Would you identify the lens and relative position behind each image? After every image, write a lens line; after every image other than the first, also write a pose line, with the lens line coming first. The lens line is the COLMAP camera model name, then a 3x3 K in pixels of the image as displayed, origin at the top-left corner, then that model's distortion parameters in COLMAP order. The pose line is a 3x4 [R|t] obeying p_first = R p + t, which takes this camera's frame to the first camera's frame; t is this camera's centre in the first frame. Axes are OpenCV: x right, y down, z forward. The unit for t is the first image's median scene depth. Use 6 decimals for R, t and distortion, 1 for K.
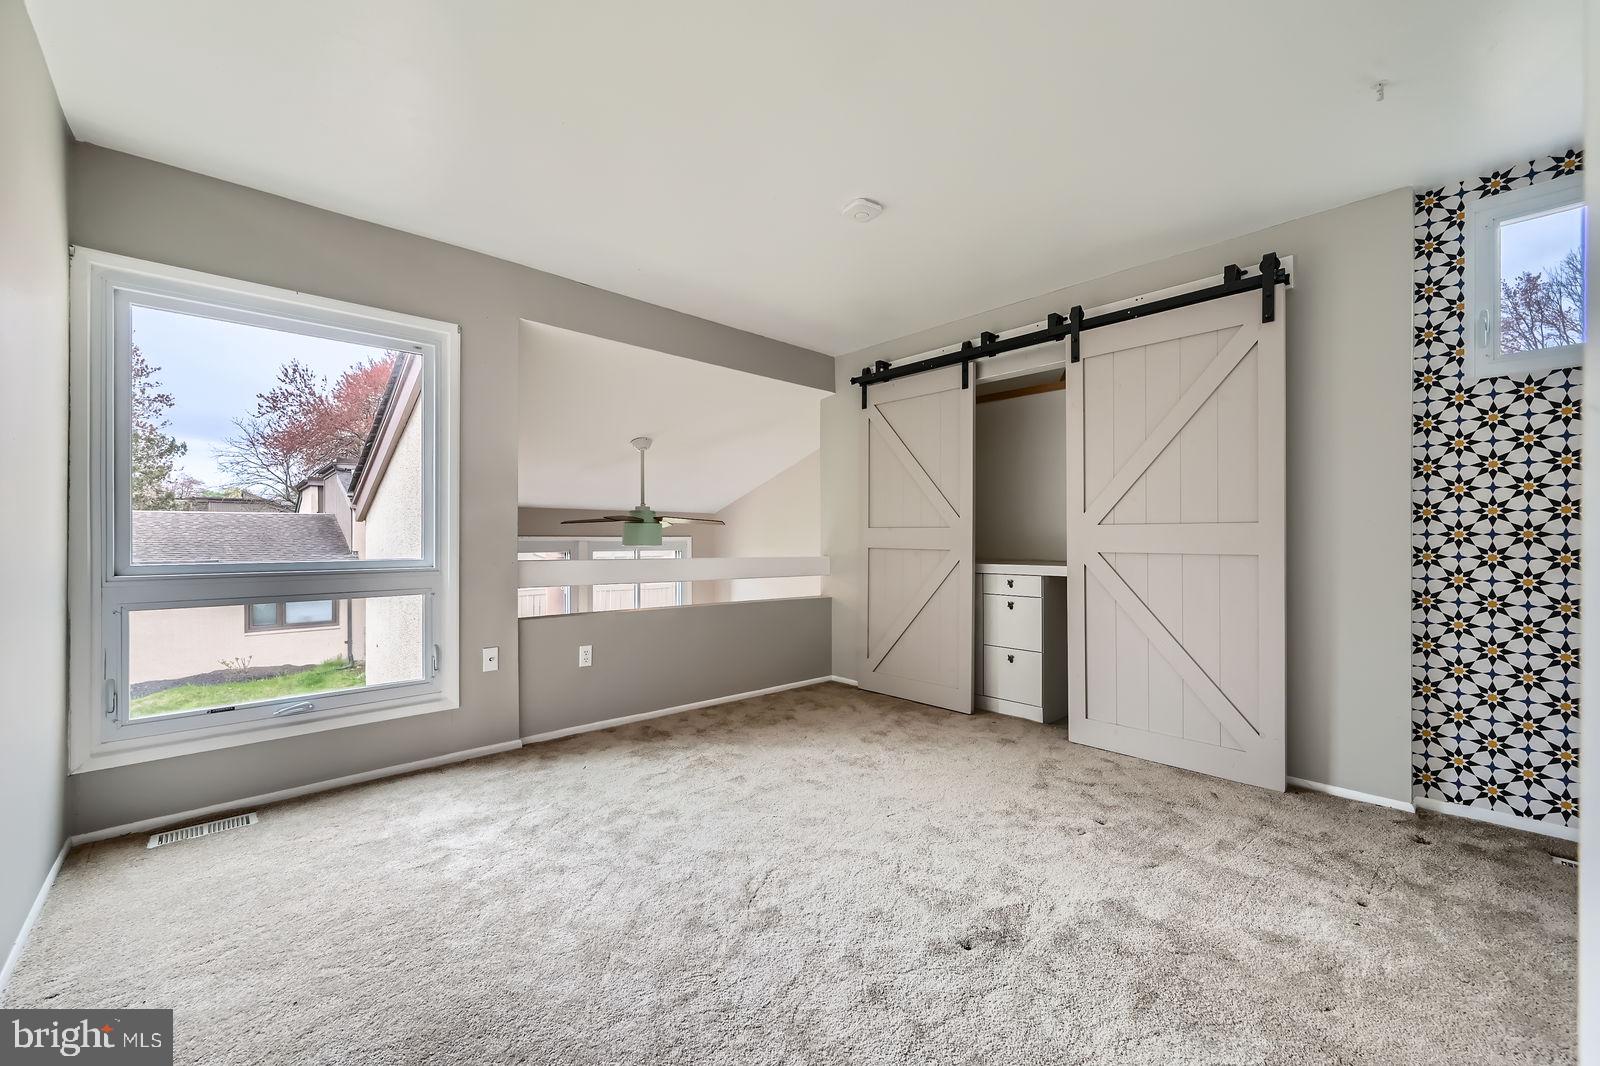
lens RADIAL K [[632.3, 0, 801.9], [0, 632.3, 538.6], [0, 0, 1]] dist [-0.000505, 0.000178]
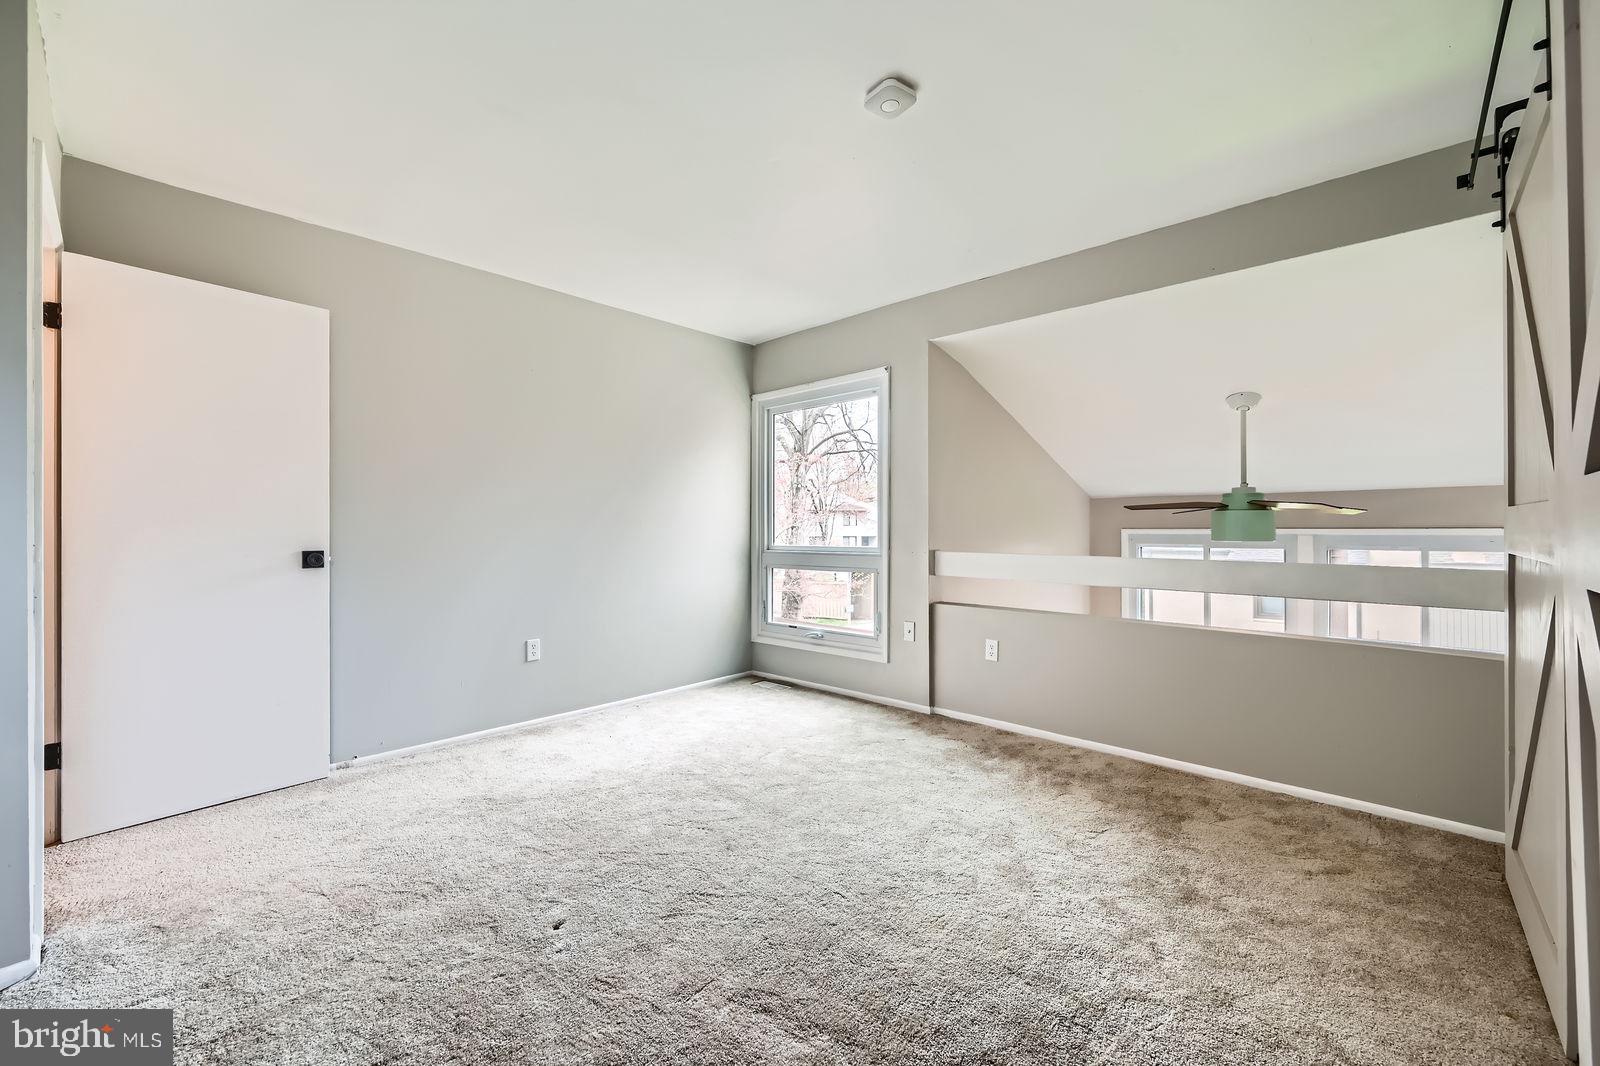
lens RADIAL K [[632.3, 0, 791.3], [0, 632.3, 526.8], [0, 0, 1]] dist [-0.000505, 0.000178]
pose [[0.054913, -0.011754, -0.998422, 0.609781], [0.000046, 0.999931, -0.011769, 0.003804], [0.998491, 0.000600, 0.054910, 0.607902]]
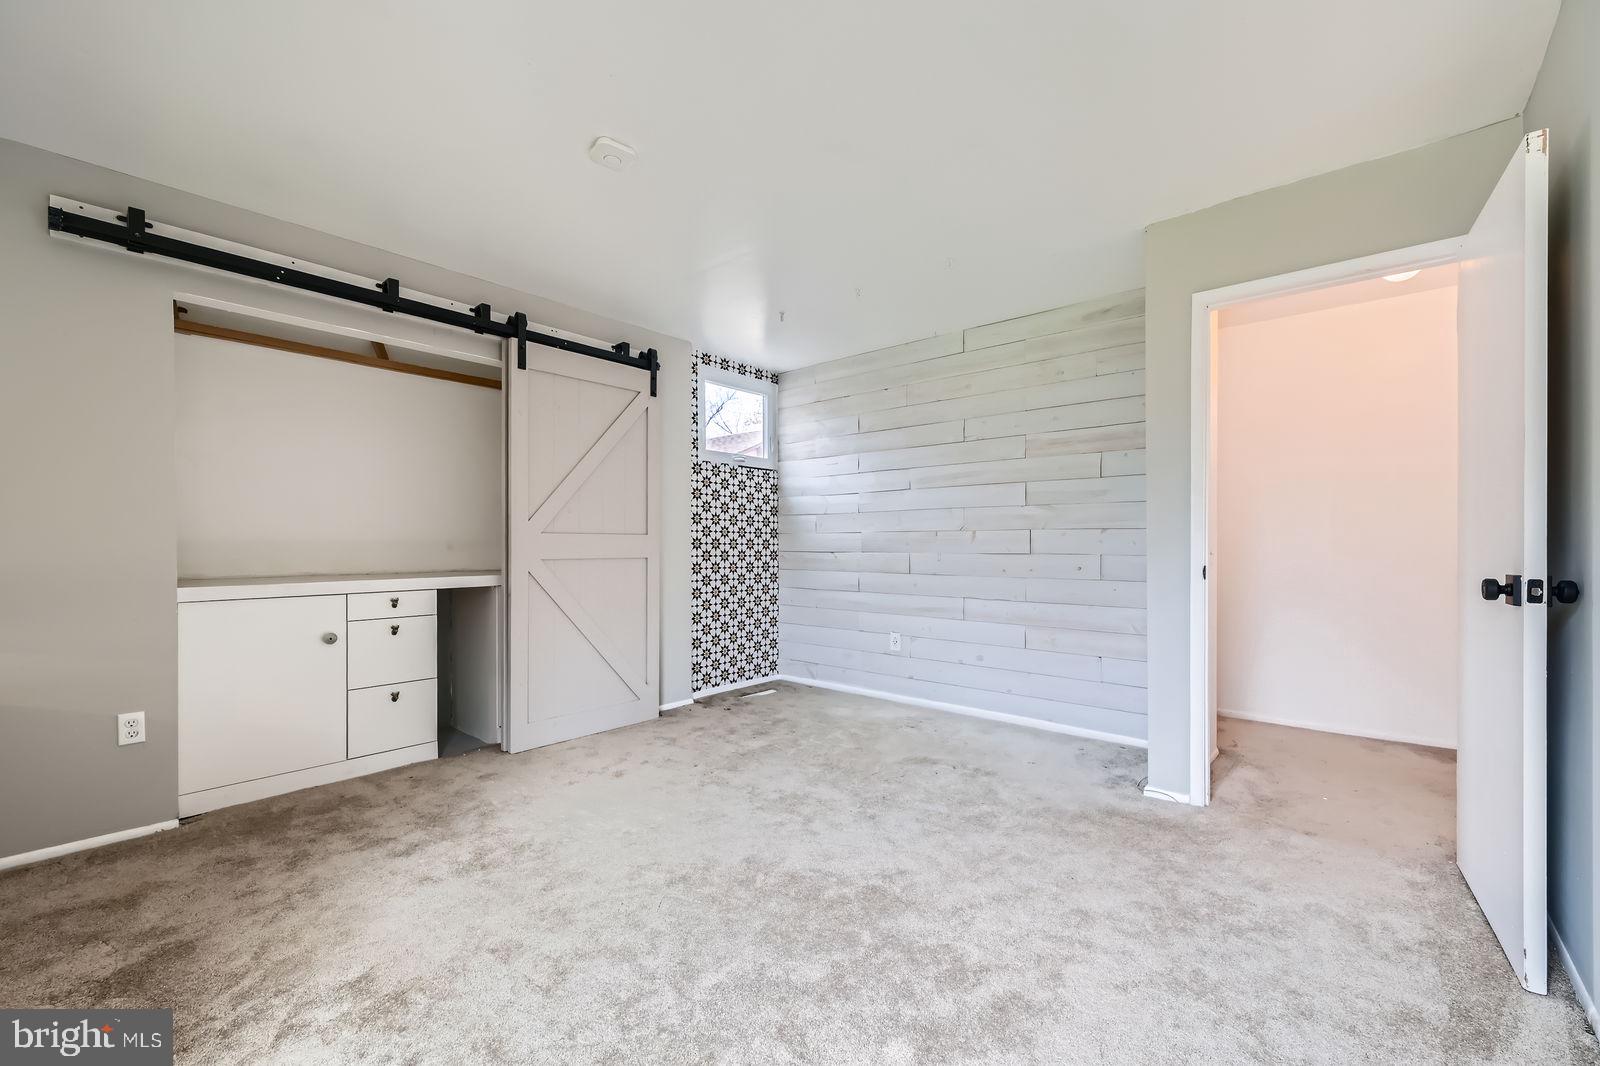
lens RADIAL K [[632.3, 0, 810.6], [0, 632.3, 546.0], [0, 0, 1]] dist [-0.000505, 0.000178]
pose [[-0.110242, 0.000573, 0.993905, -0.561985], [0.003089, 0.999995, -0.000234, 0.001351], [-0.993900, 0.003044, -0.110244, 0.608566]]
